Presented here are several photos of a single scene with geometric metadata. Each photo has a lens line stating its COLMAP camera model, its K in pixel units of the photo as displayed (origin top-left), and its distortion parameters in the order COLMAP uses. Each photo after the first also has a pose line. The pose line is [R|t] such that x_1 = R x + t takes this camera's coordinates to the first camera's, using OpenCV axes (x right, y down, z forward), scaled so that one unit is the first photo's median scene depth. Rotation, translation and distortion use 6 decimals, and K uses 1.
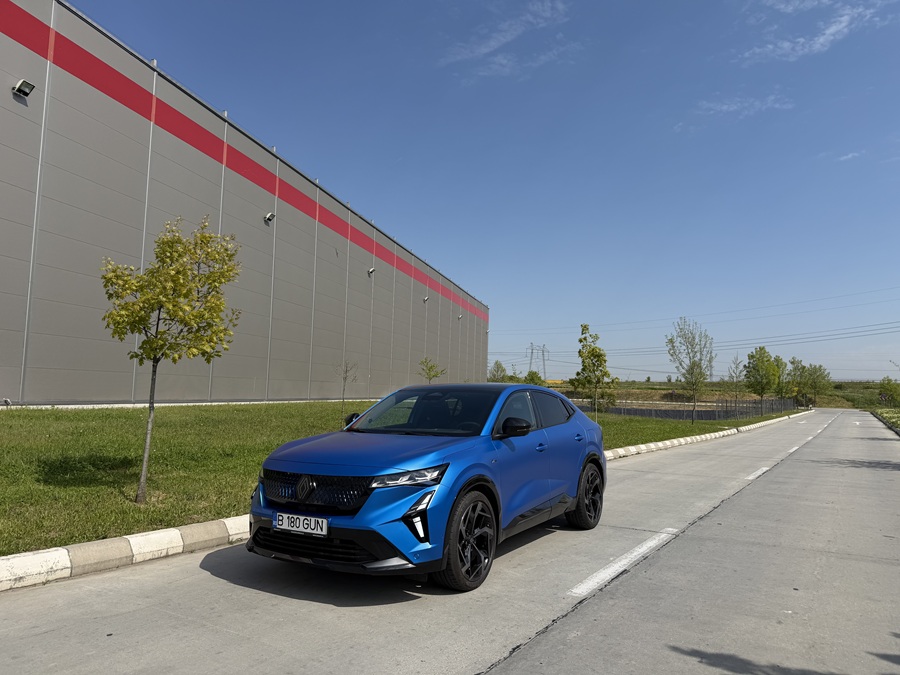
lens RADIAL K [[703.0, 0, 457.9], [0, 703.0, 335.7], [0, 0, 1]] dist [0.251429, -0.559904]
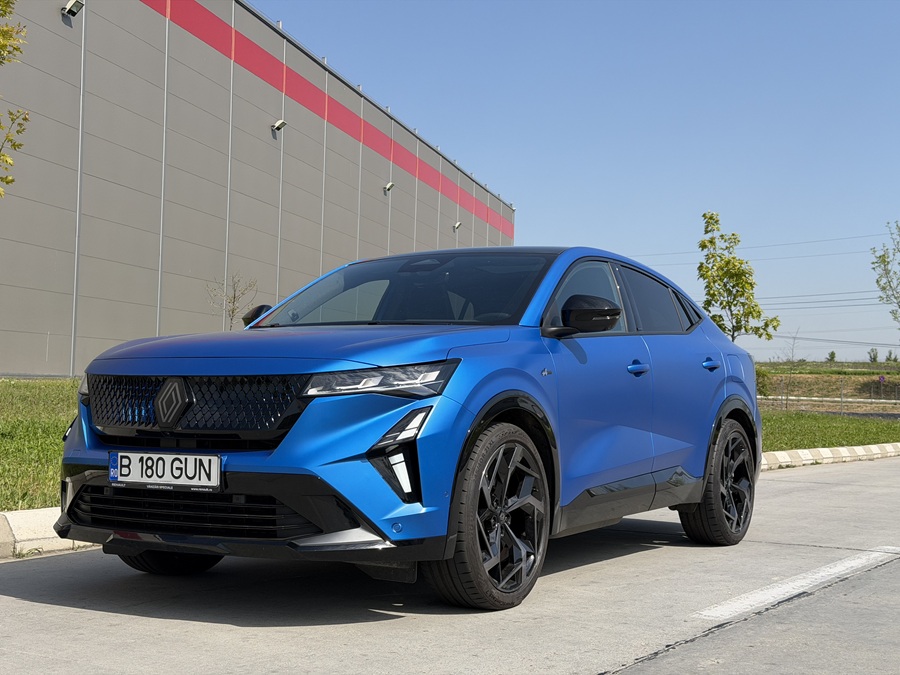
lens RADIAL K [[1408.0, 0, 450.0], [0, 1408.0, 337.5], [0, 0, 1]] dist [0.208035, -0.088441]
pose [[0.999998, 0.001092, 0.001383, -0.019025], [-0.001140, 0.999377, 0.035289, 0.121502], [-0.001344, -0.035290, 0.999376, 0.003826]]
